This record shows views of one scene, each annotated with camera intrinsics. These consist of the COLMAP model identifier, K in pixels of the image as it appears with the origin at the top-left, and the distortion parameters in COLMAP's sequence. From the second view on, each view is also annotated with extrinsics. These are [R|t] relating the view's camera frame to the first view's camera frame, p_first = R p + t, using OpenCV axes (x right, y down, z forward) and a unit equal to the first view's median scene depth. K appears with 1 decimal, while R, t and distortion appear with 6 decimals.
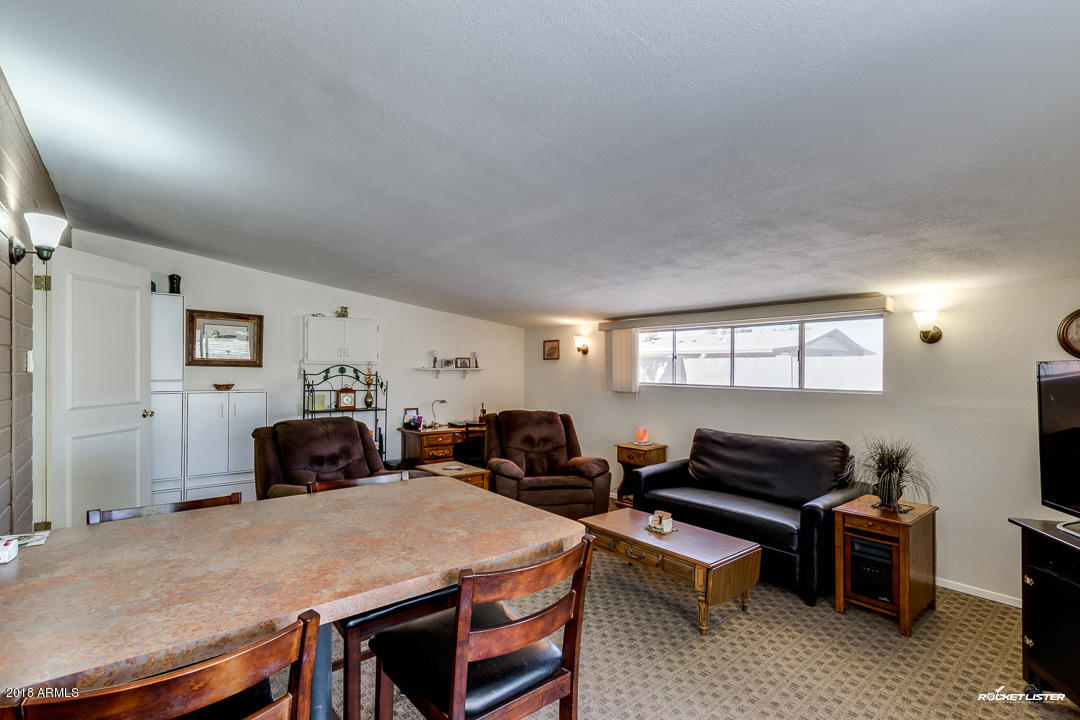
lens RADIAL K [[498.5, 0, 541.3], [0, 498.5, 365.2], [0, 0, 1]] dist [0.003972, -0.000991]
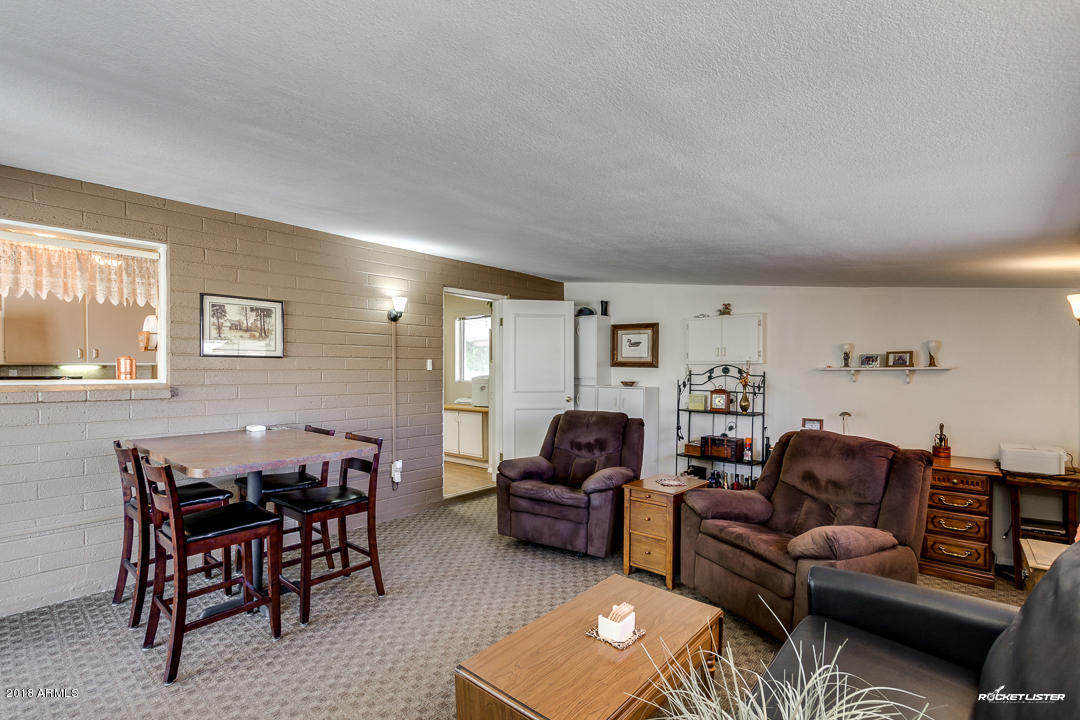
lens RADIAL K [[498.5, 0, 537.5], [0, 498.5, 367.6], [0, 0, 1]] dist [0.003972, -0.000991]
pose [[0.157952, -0.009833, -0.987398, 0.495750], [0.004152, 0.999948, -0.009294, 0.012420], [0.987438, -0.002632, 0.157985, 0.501898]]
